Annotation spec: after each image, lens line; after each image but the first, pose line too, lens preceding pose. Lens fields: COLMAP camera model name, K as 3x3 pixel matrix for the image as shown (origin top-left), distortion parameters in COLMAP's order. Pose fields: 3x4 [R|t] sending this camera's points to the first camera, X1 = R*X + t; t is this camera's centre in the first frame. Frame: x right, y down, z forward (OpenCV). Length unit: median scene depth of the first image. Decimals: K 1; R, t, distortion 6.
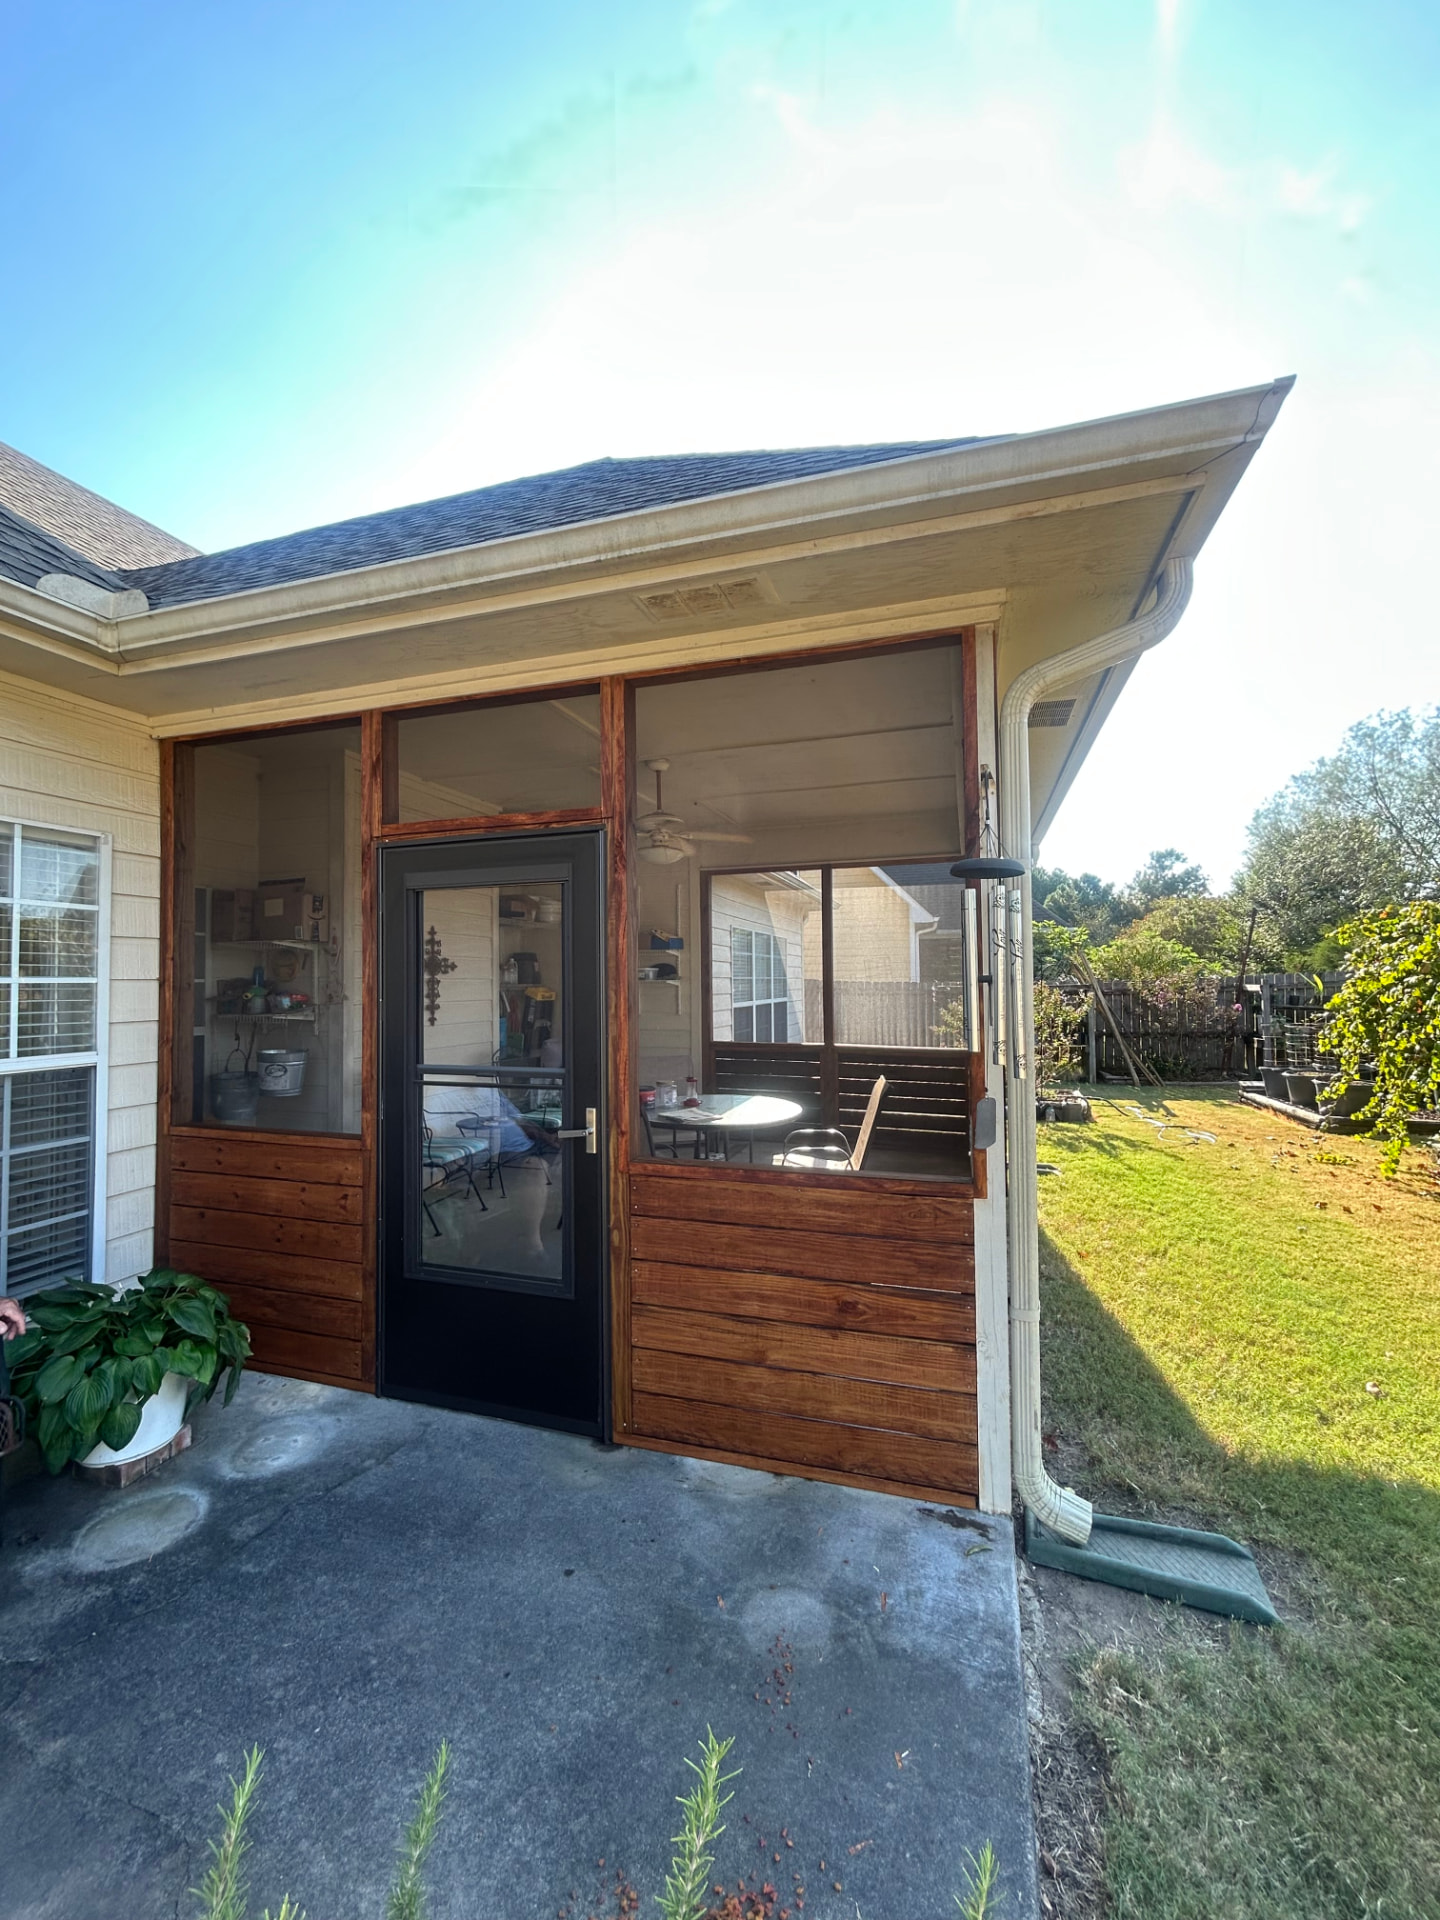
lens RADIAL K [[773.4, 0, 721.7], [0, 773.4, 959.8], [0, 0, 1]] dist [0.000240, 0.000185]
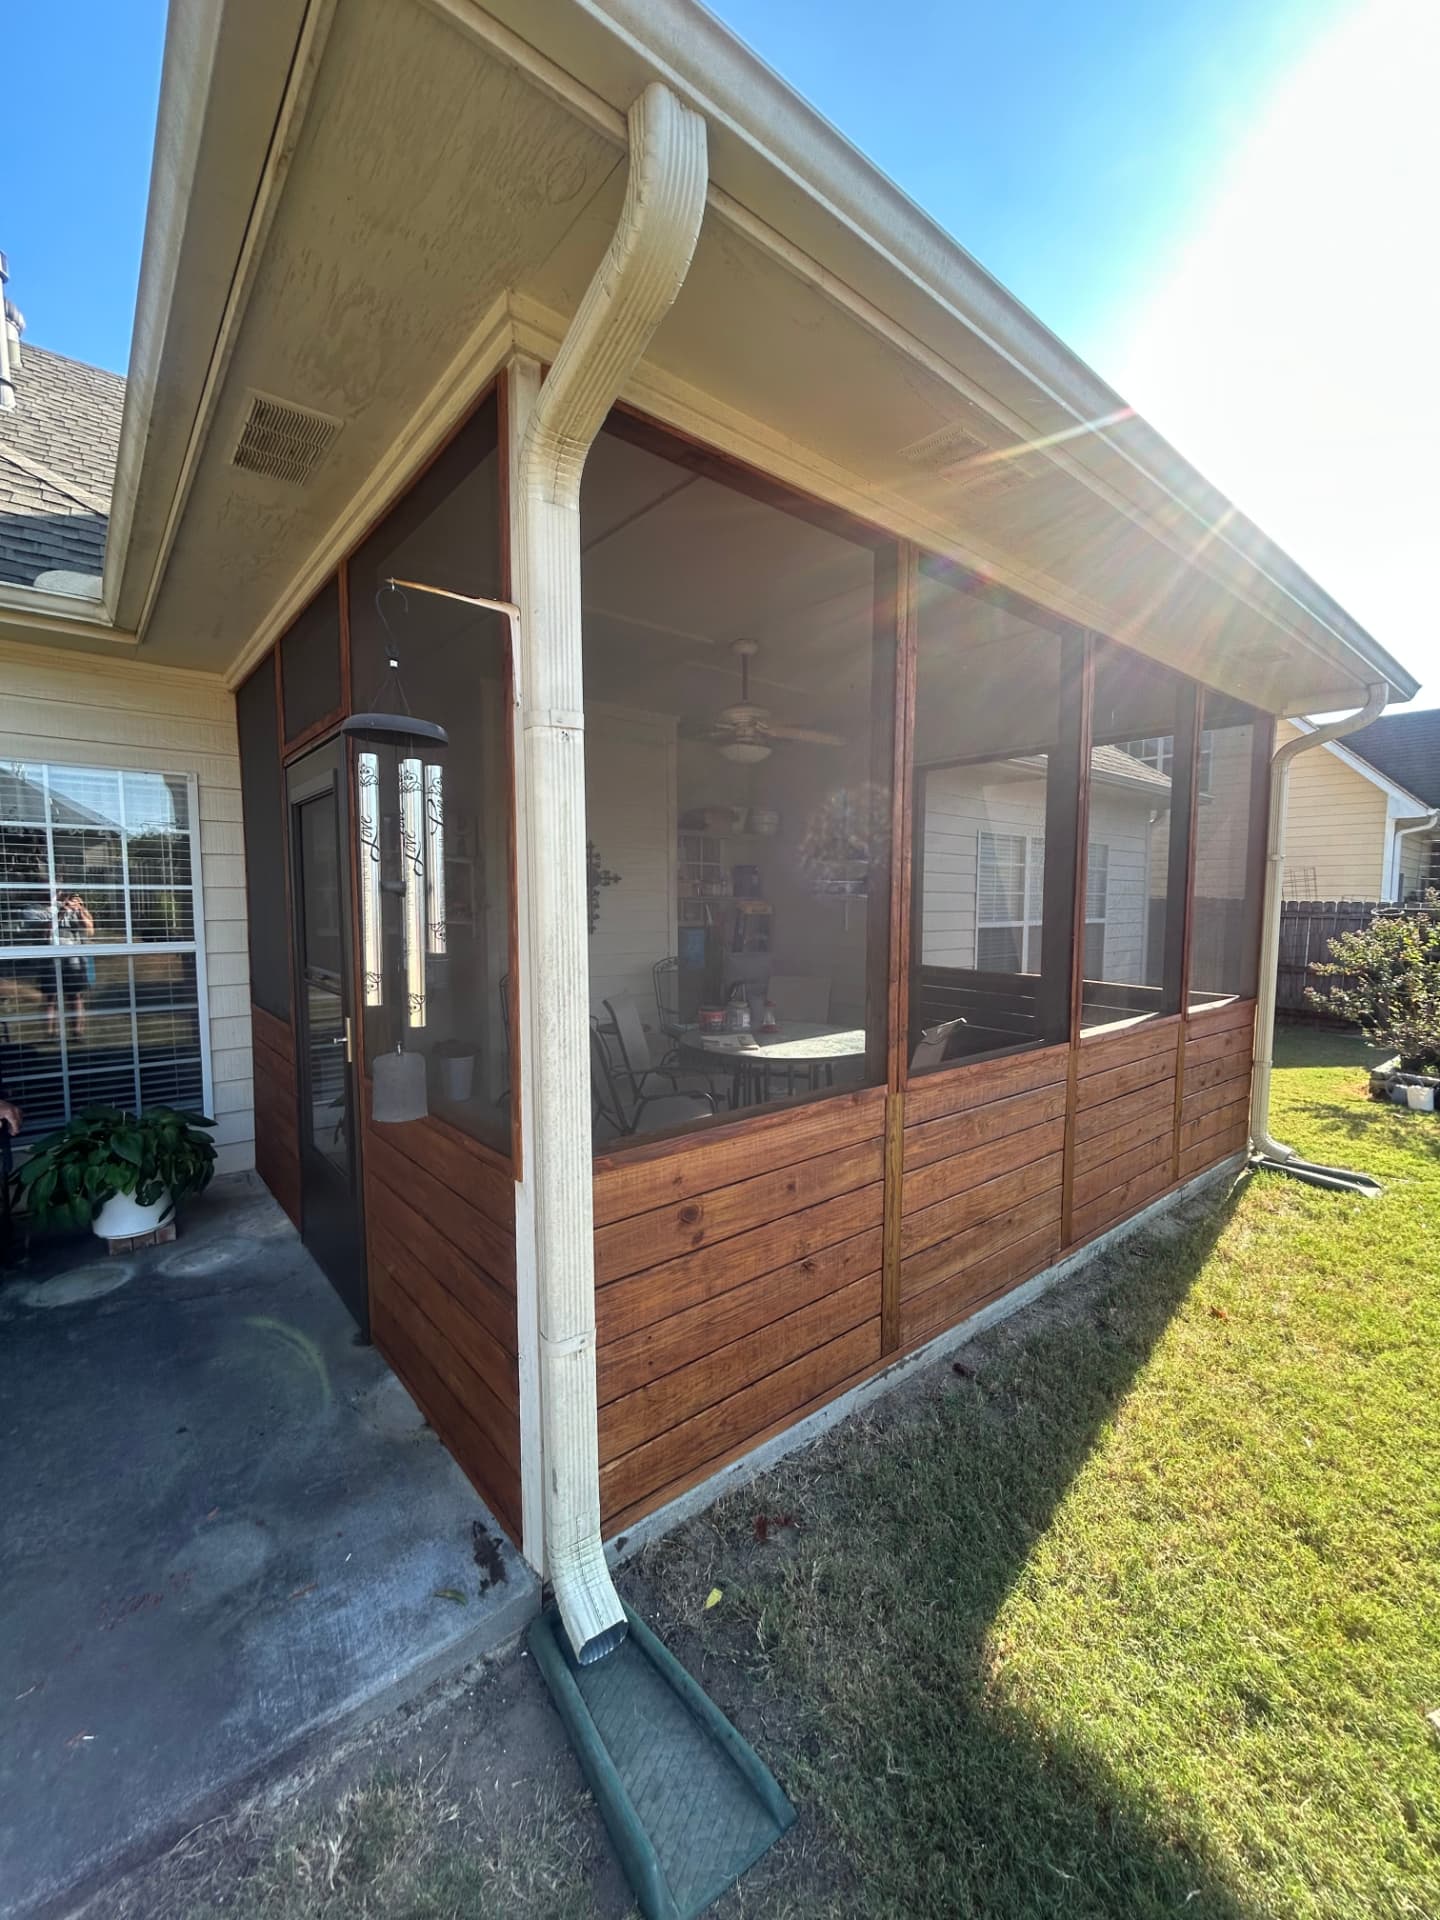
lens RADIAL K [[773.4, 0, 719.5], [0, 773.4, 957.8], [0, 0, 1]] dist [0.000240, 0.000185]
pose [[0.845132, 0.052279, -0.531995, 0.699930], [0.004543, 0.994468, 0.104943, 0.012082], [0.534538, -0.091107, 0.840220, 0.386841]]
